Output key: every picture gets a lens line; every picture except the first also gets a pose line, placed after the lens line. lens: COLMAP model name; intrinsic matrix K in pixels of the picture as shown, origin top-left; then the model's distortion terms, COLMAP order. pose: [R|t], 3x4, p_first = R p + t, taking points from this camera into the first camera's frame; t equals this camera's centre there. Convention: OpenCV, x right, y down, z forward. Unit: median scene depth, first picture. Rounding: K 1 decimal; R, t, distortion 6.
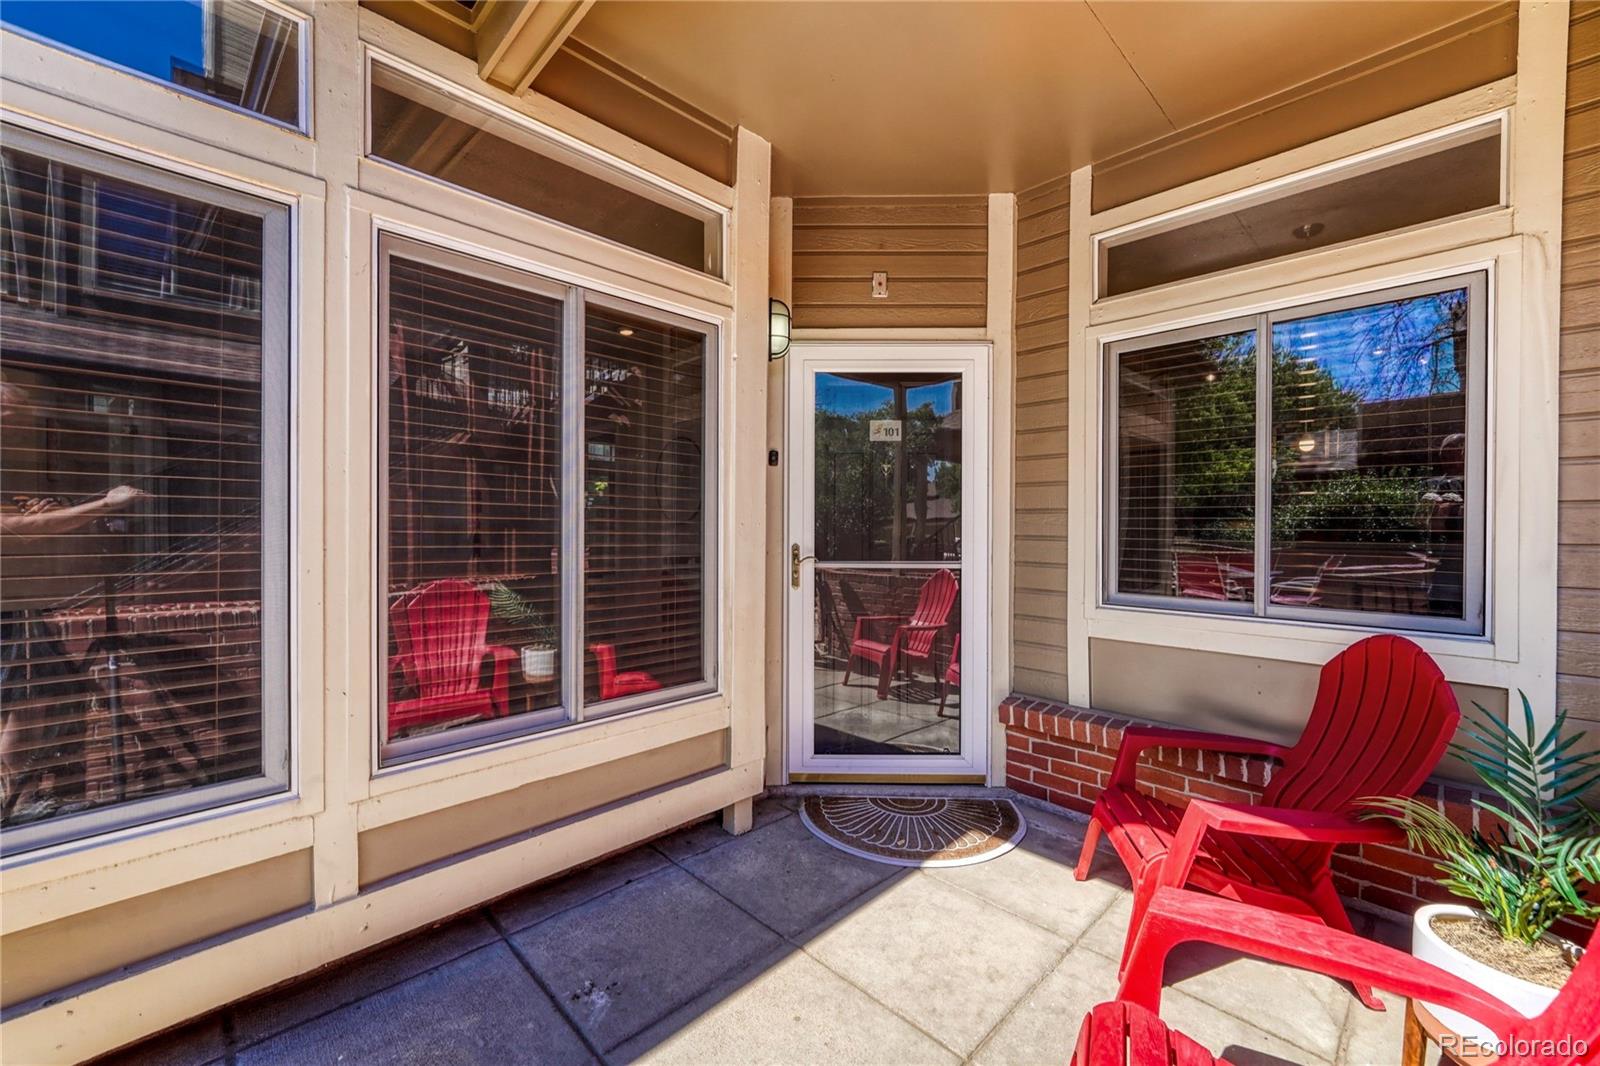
lens RADIAL K [[639.5, 0, 793.1], [0, 639.5, 530.6], [0, 0, 1]] dist [-0.009518, 0.000064]
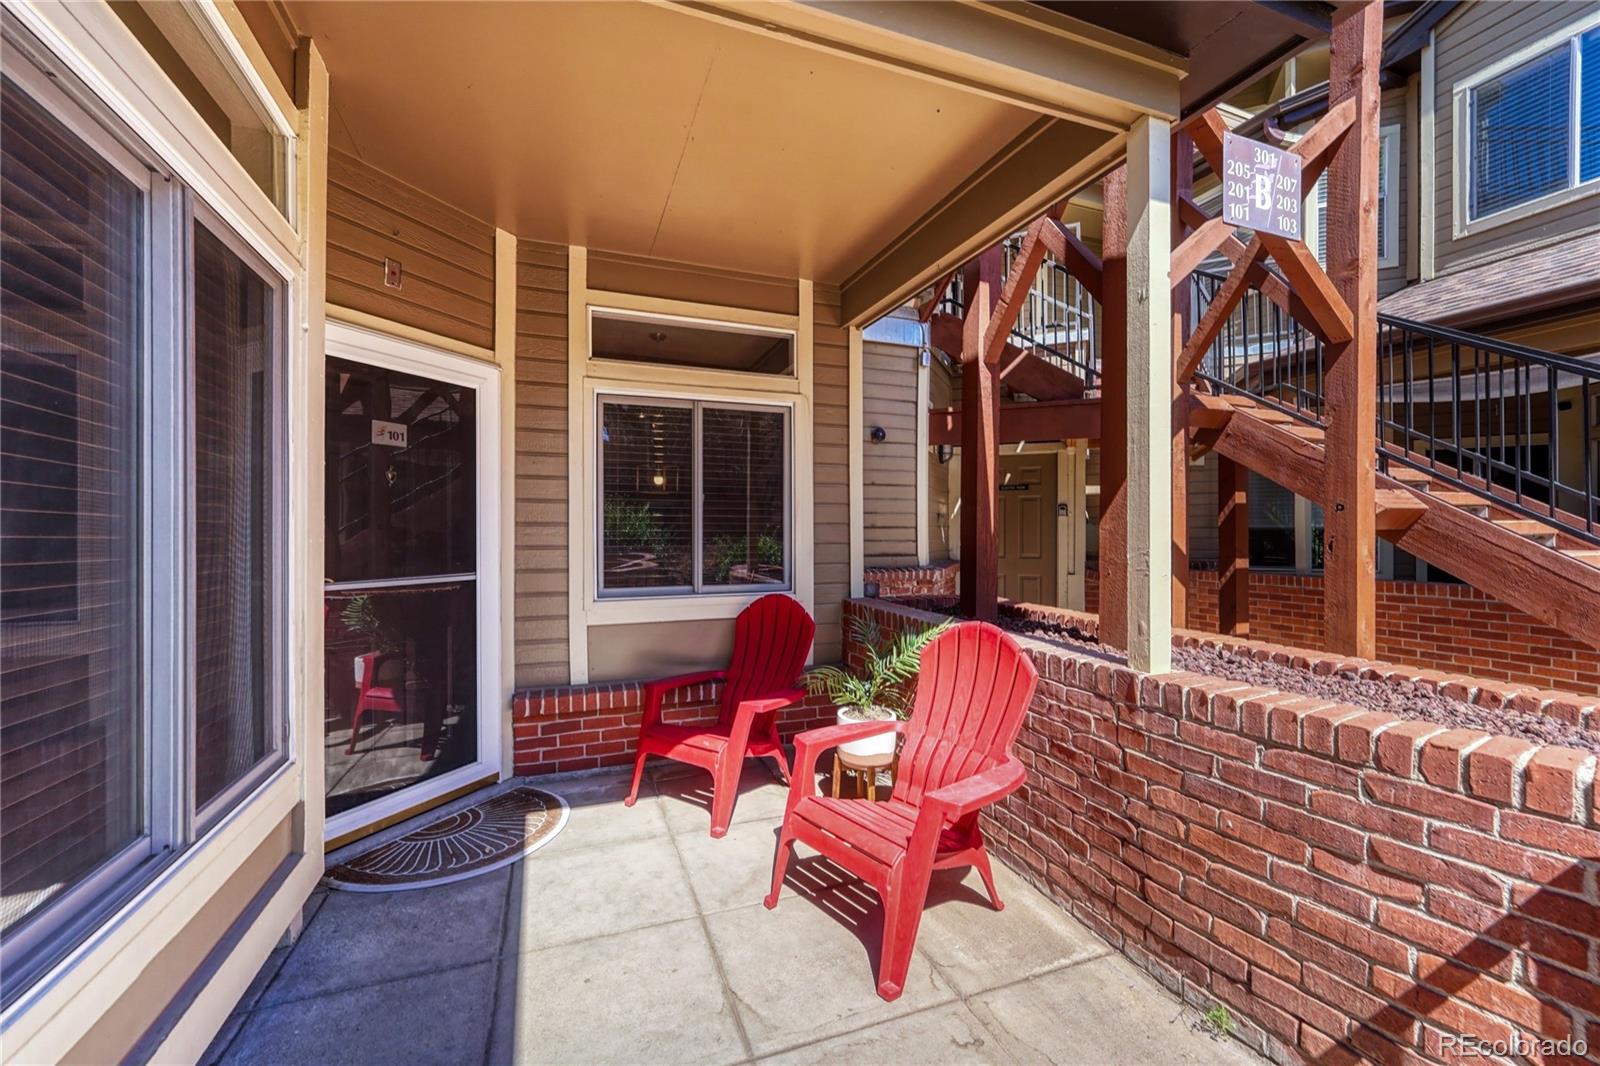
lens RADIAL K [[653.3, 0, 800.0], [0, 653.3, 533.0], [0, 0, 1]] dist [0.000087, 0.000230]
pose [[0.387939, -0.005401, 0.921669, -0.543085], [0.012828, 0.999918, 0.000460, -0.009932], [-0.921596, 0.011645, 0.387977, 0.119159]]
